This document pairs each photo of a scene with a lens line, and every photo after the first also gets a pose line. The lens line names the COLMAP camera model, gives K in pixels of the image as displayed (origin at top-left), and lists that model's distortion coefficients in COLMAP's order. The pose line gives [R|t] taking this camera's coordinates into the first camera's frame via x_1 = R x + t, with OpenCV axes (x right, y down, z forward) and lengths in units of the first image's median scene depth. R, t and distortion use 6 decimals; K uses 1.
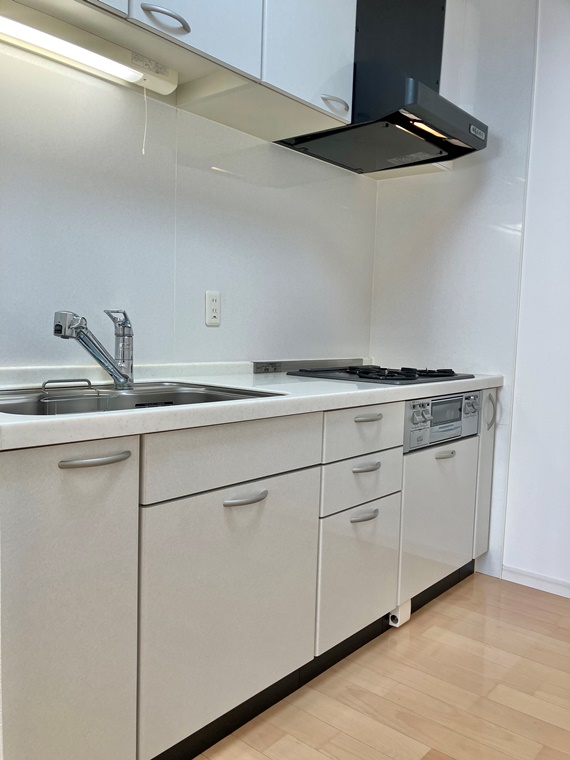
lens RADIAL K [[626.4, 0, 285.6], [0, 626.4, 383.1], [0, 0, 1]] dist [0.016137, 0.017758]
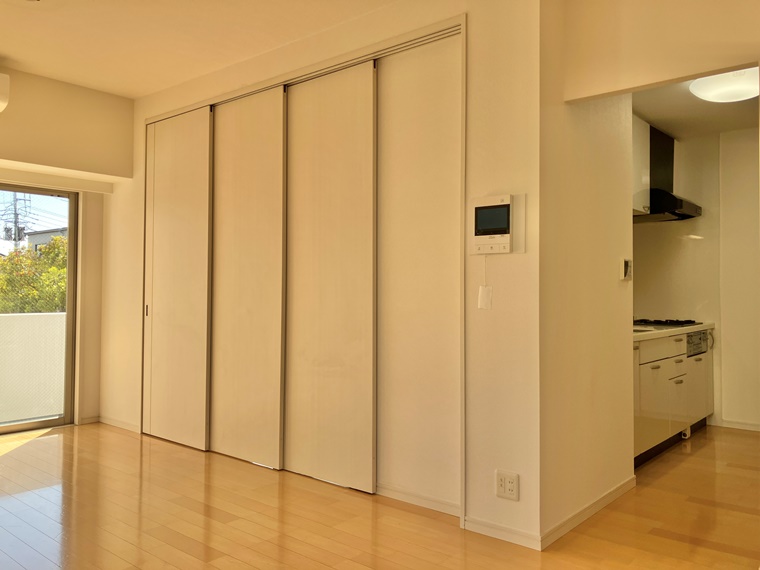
lens RADIAL K [[626.4, 0, 379.4], [0, 626.4, 280.0], [0, 0, 1]] dist [0.016137, 0.017758]
pose [[0.999480, -0.031912, -0.004546, -0.741747], [0.031228, 0.993573, -0.108799, 0.039537], [0.007989, 0.108601, 0.994053, -1.073876]]
